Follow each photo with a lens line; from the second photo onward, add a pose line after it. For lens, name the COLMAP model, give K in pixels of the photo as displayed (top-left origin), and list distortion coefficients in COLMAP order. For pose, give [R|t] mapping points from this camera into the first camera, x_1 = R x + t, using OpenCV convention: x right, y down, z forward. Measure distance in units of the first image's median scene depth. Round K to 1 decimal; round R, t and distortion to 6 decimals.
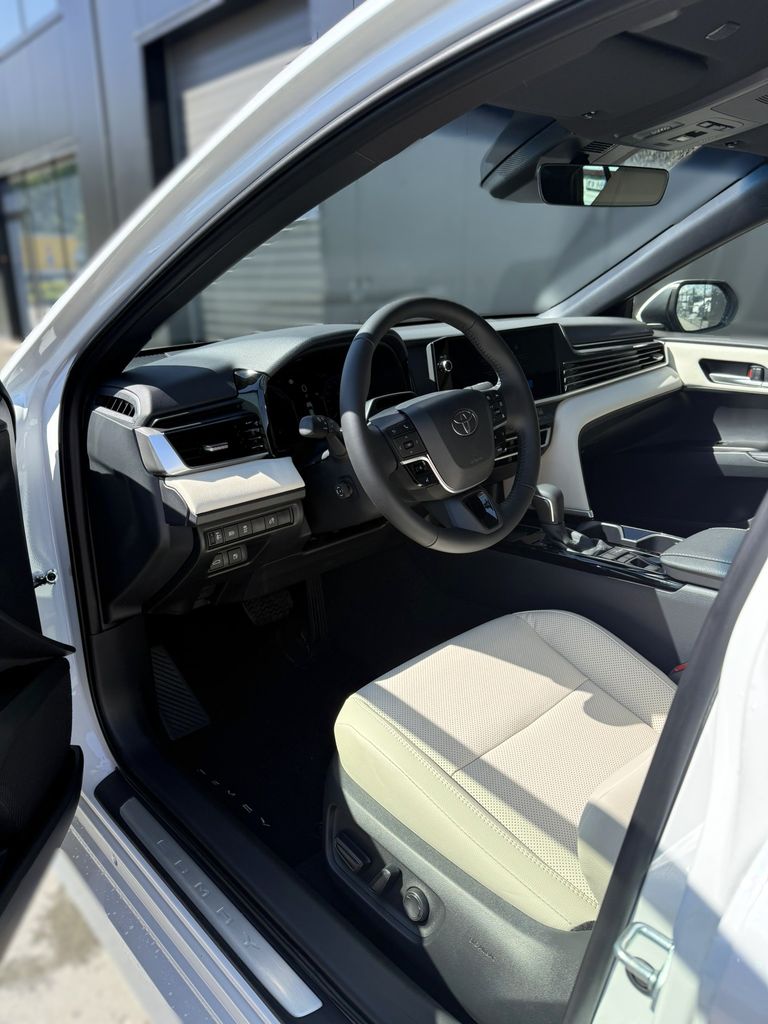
lens RADIAL K [[717.1, 0, 385.0], [0, 717.1, 512.9], [0, 0, 1]] dist [0.011044, 0.000091]
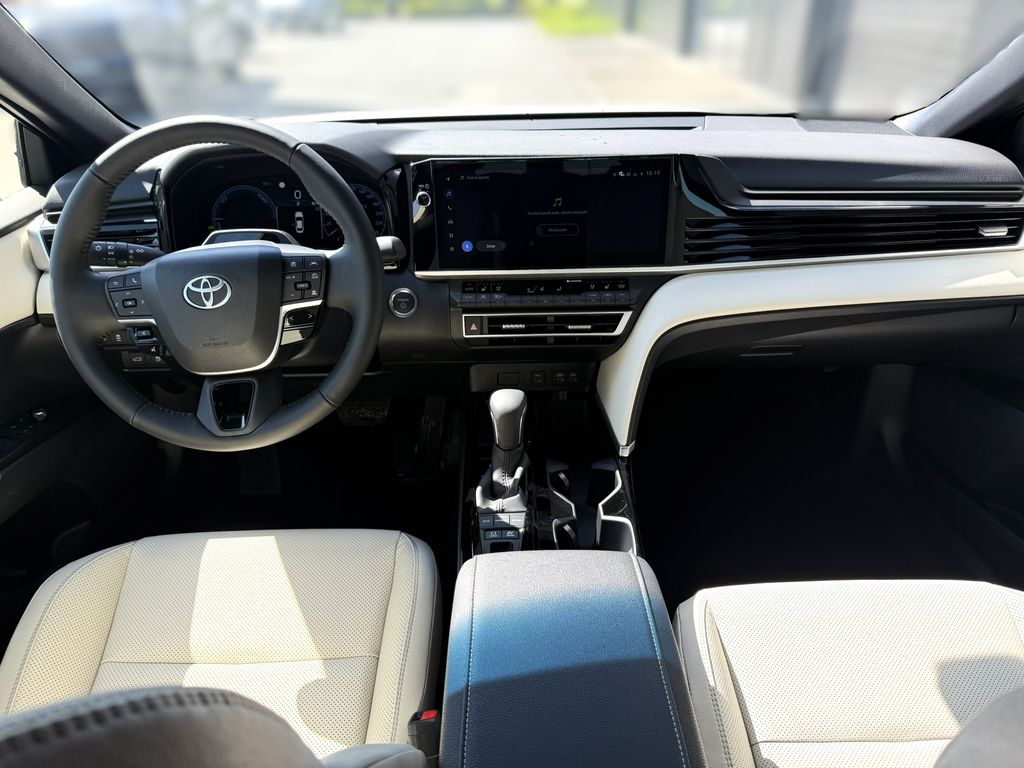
lens RADIAL K [[717.1, 0, 512.0], [0, 717.1, 382.5], [0, 0, 1]] dist [0.011044, 0.000091]
pose [[0.750464, 0.335031, -0.569699, 0.652975], [-0.224159, 0.939926, 0.257472, -0.241870], [0.621736, -0.065521, 0.780481, 0.467258]]
